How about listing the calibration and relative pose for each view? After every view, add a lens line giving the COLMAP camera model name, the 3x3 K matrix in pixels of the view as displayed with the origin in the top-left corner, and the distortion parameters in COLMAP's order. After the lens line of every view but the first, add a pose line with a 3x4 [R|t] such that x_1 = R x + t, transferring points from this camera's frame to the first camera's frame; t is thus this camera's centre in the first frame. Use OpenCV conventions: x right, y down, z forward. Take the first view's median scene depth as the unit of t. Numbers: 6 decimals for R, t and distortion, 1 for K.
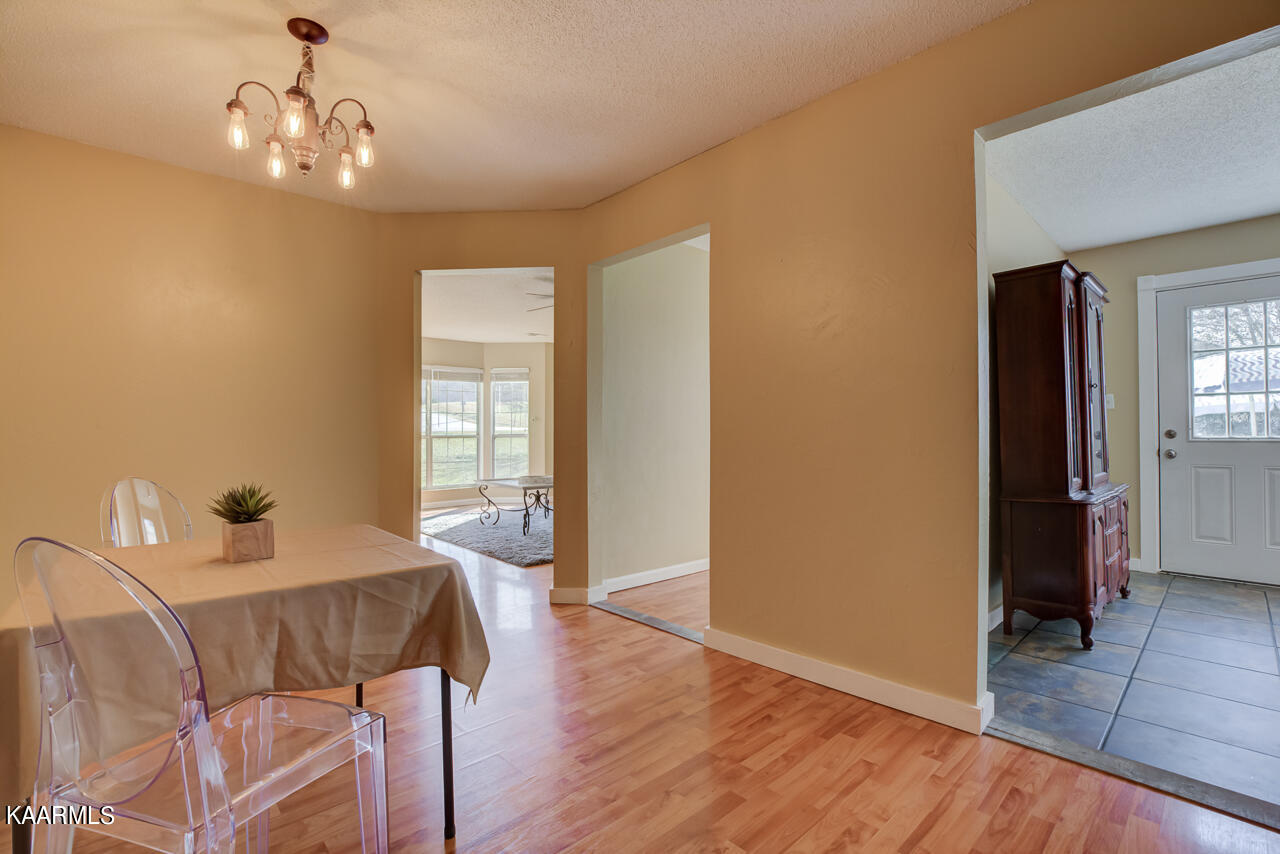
lens RADIAL K [[582.7, 0, 642.9], [0, 582.7, 423.6], [0, 0, 1]] dist [-0.036349, 0.007834]
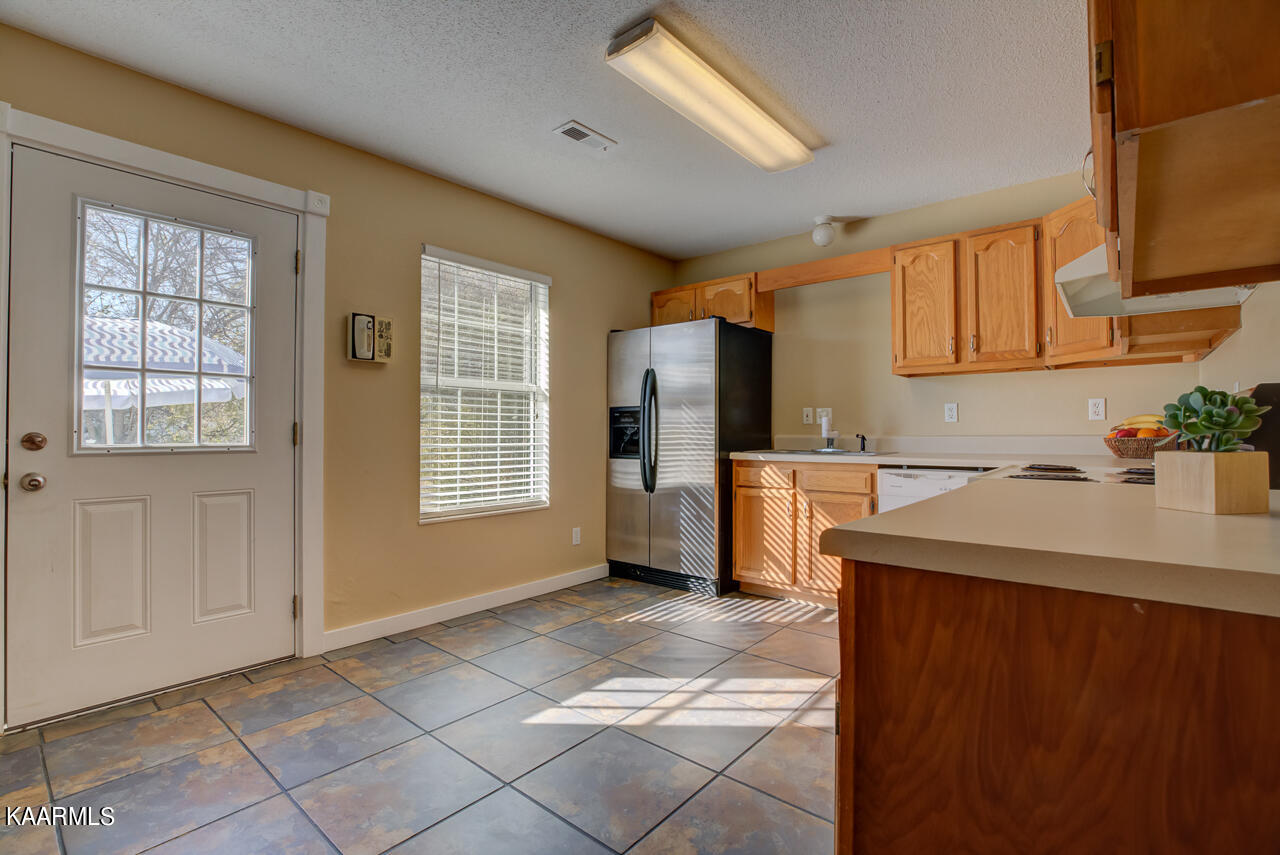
lens RADIAL K [[582.7, 0, 641.1], [0, 582.7, 427.2], [0, 0, 1]] dist [-0.036349, 0.007834]
pose [[-0.149040, 0.014906, 0.988719, 0.366122], [-0.013798, 0.999758, -0.017153, 0.006865], [-0.988735, -0.016199, -0.148798, 0.551617]]
